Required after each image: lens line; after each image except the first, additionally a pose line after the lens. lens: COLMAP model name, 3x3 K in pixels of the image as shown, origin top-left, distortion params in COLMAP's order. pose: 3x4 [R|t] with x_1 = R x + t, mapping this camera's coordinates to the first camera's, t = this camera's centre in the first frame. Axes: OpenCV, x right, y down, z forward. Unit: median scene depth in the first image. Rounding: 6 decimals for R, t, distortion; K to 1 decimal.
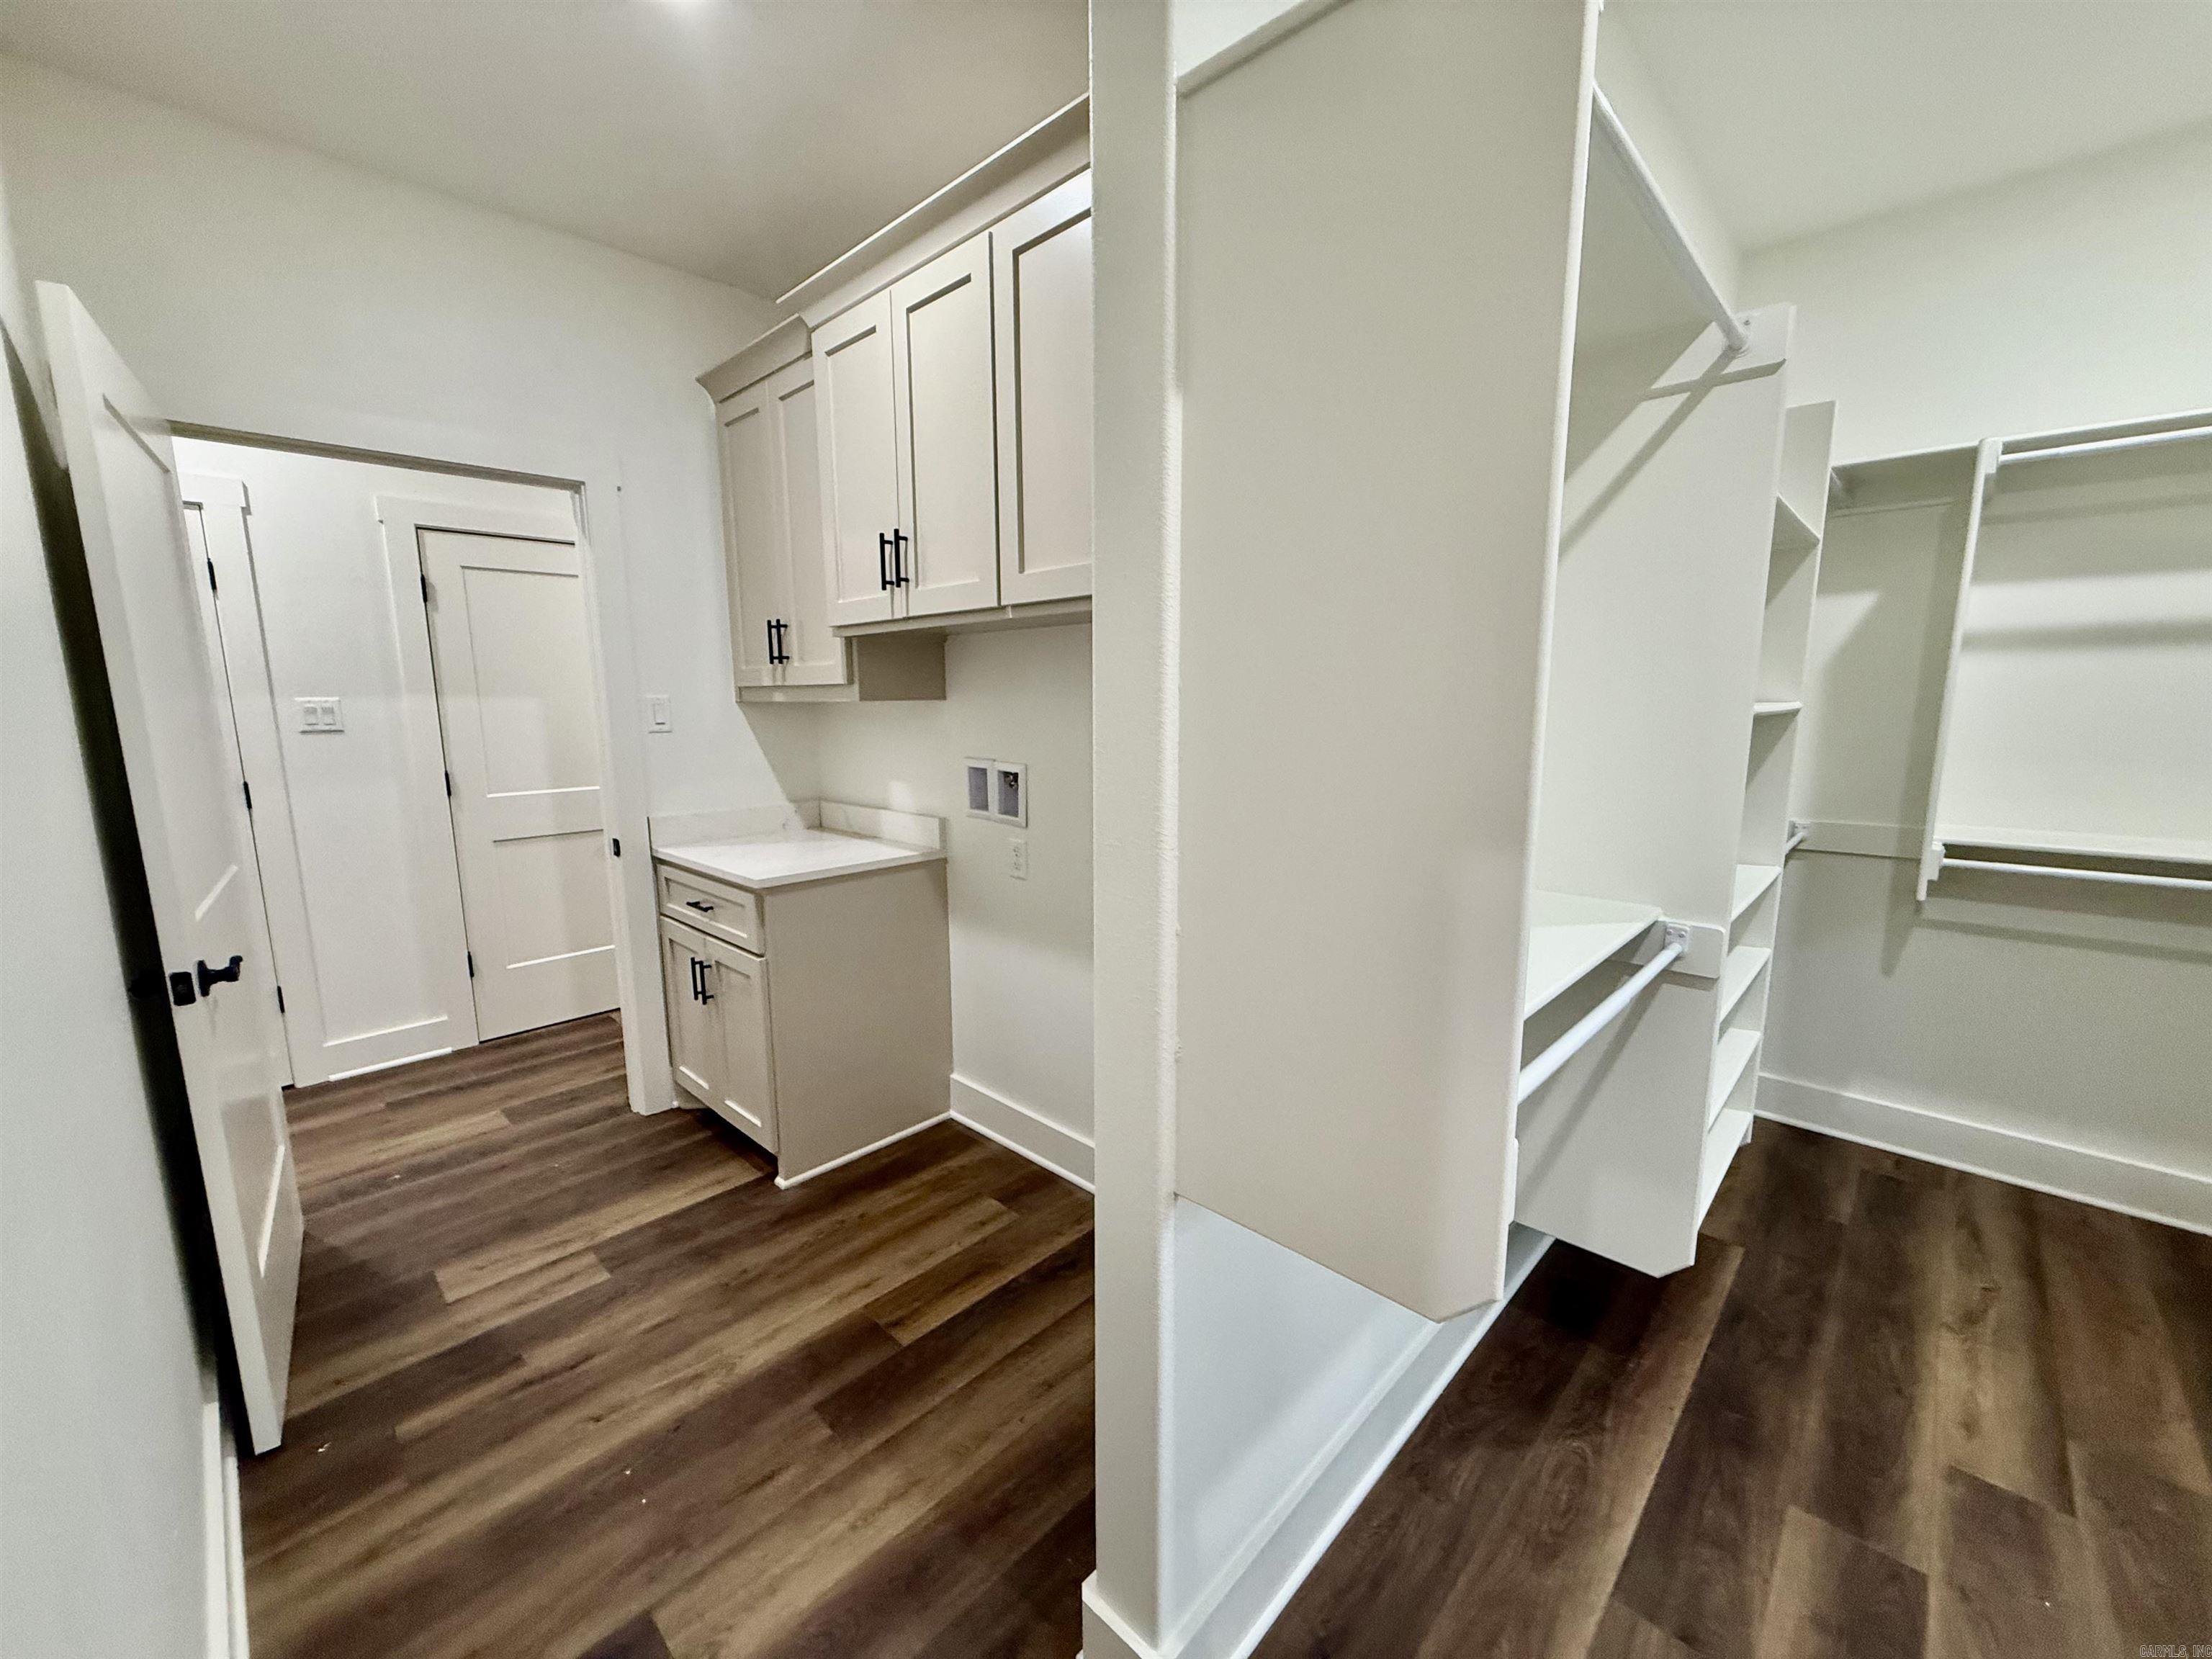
lens RADIAL K [[880.5, 0, 1098.5], [0, 880.5, 830.9], [0, 0, 1]] dist [0.002392, 0.000219]
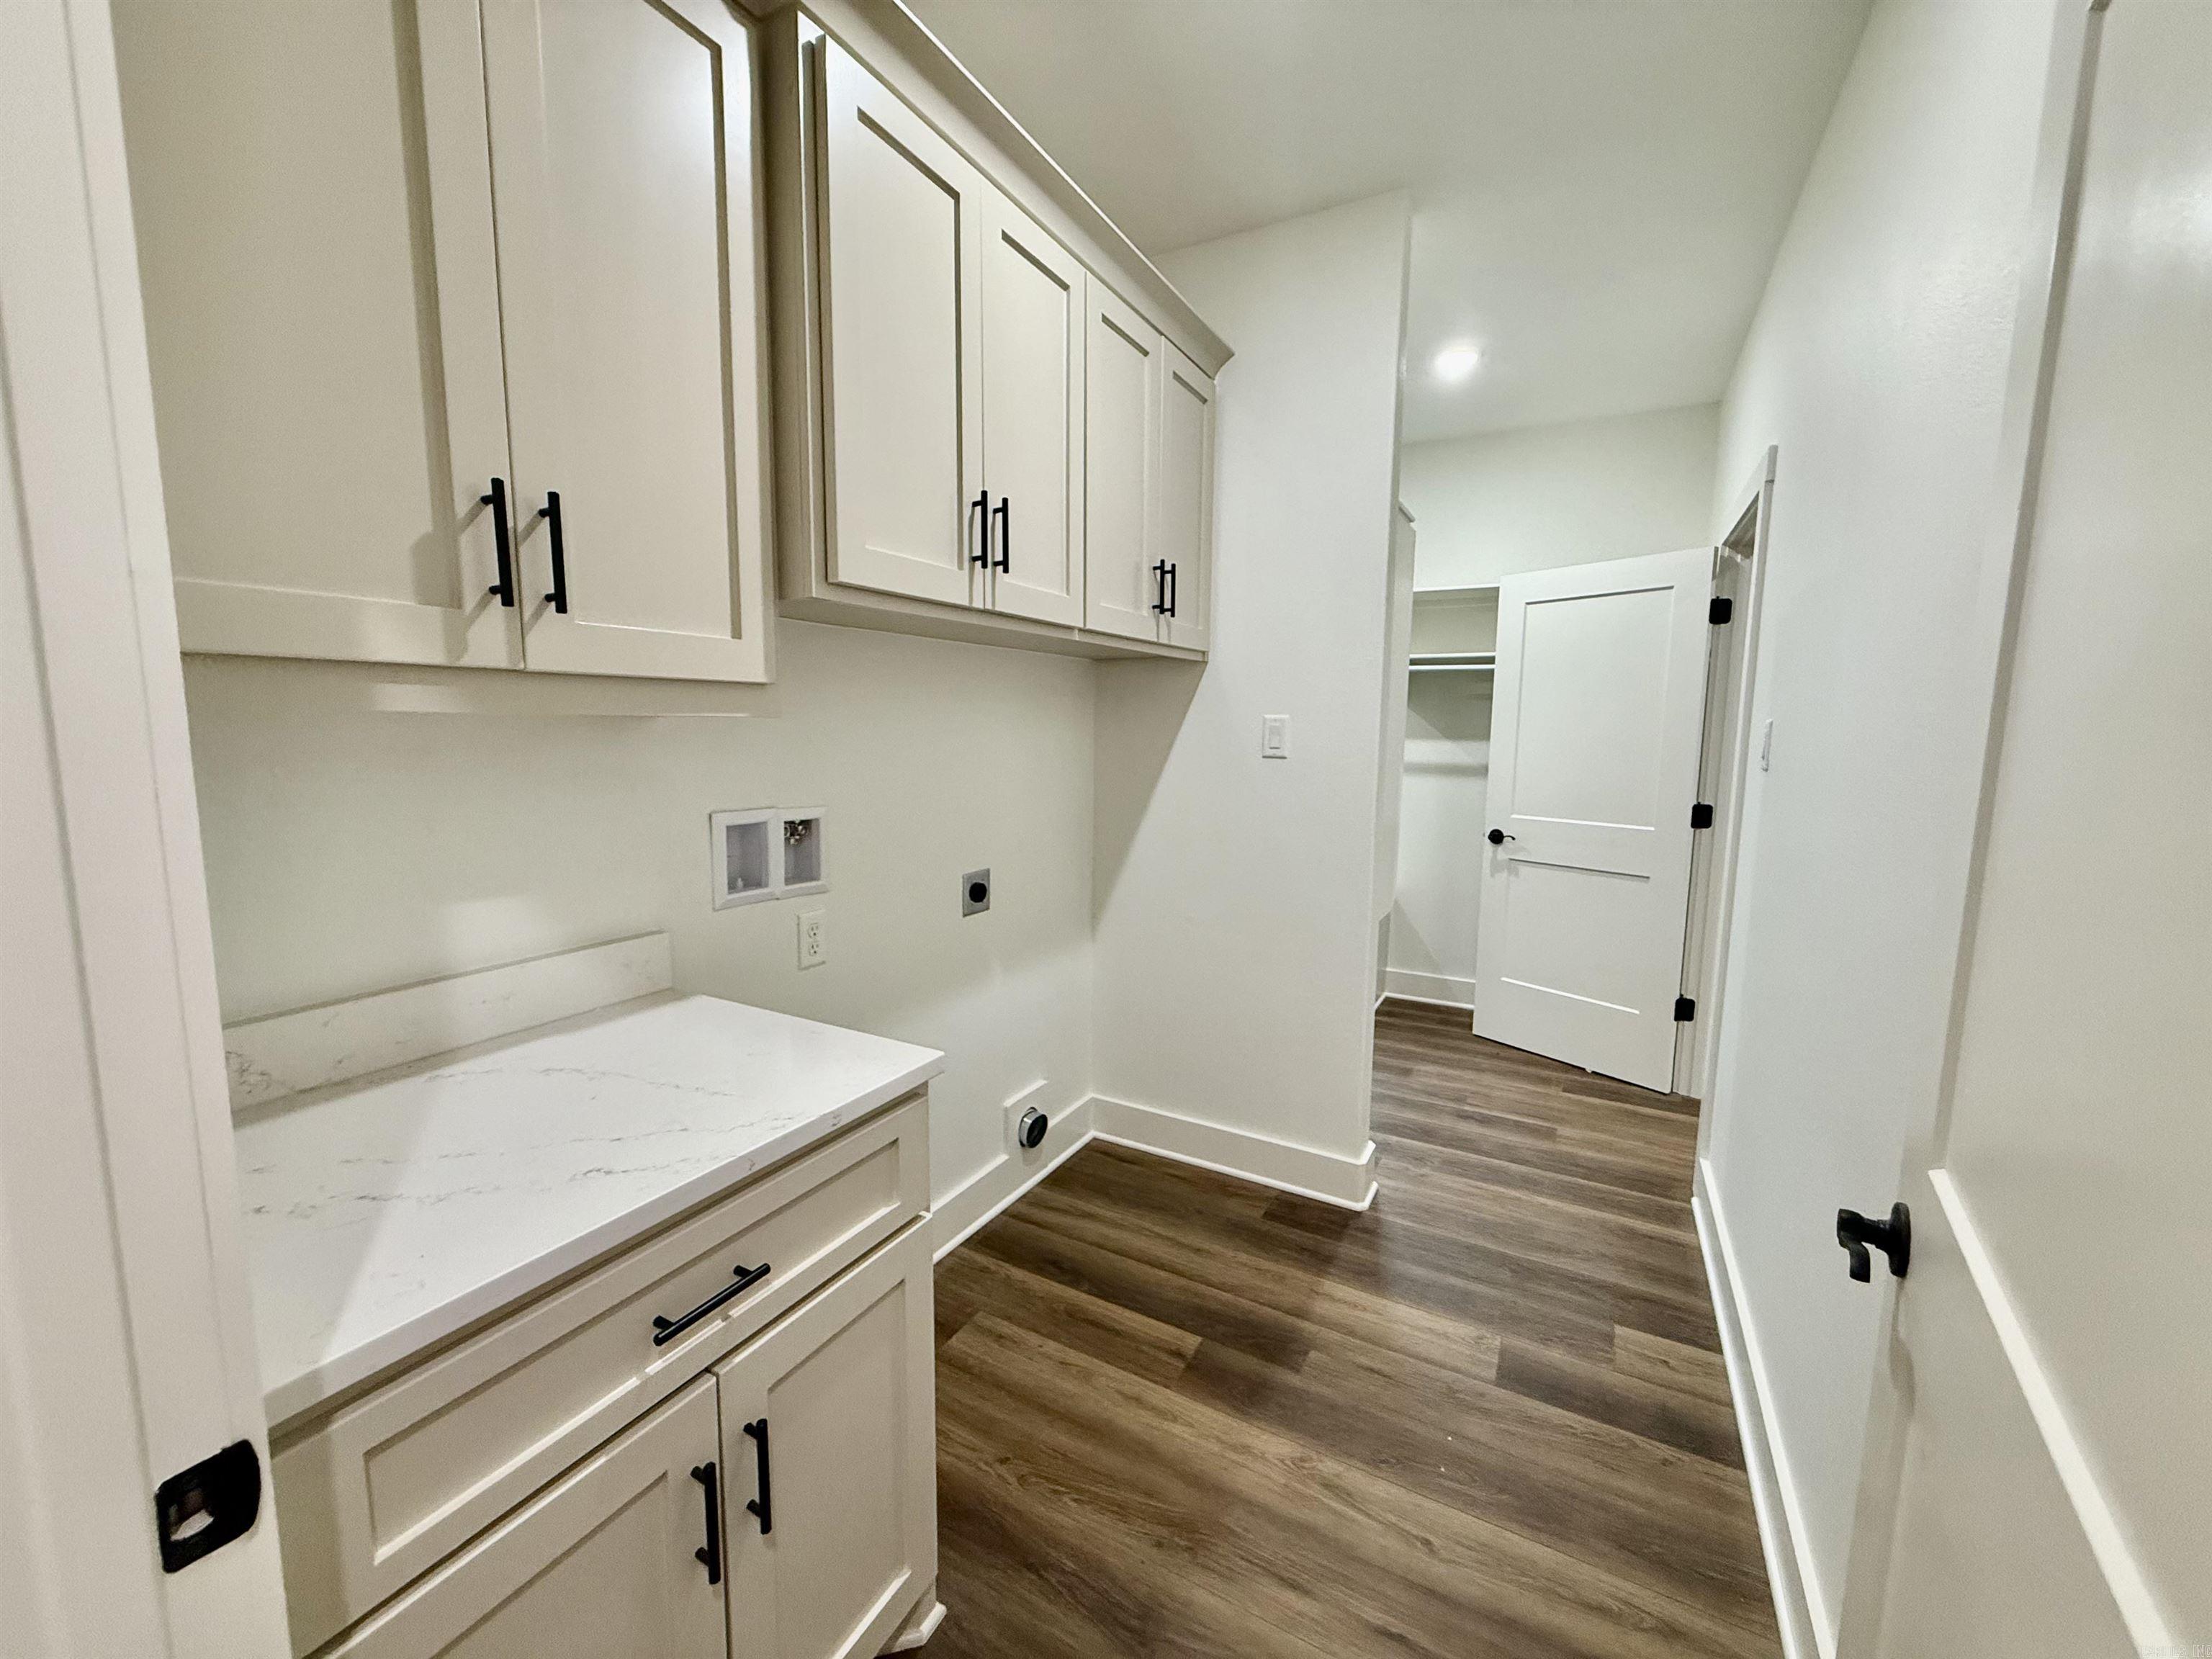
lens RADIAL K [[880.5, 0, 1099.9], [0, 880.5, 830.0], [0, 0, 1]] dist [0.002392, 0.000219]
pose [[-0.260277, -0.108767, 0.959388, -1.086100], [0.140592, 0.978775, 0.149107, -0.169241], [-0.955243, 0.173692, -0.239461, 1.221233]]
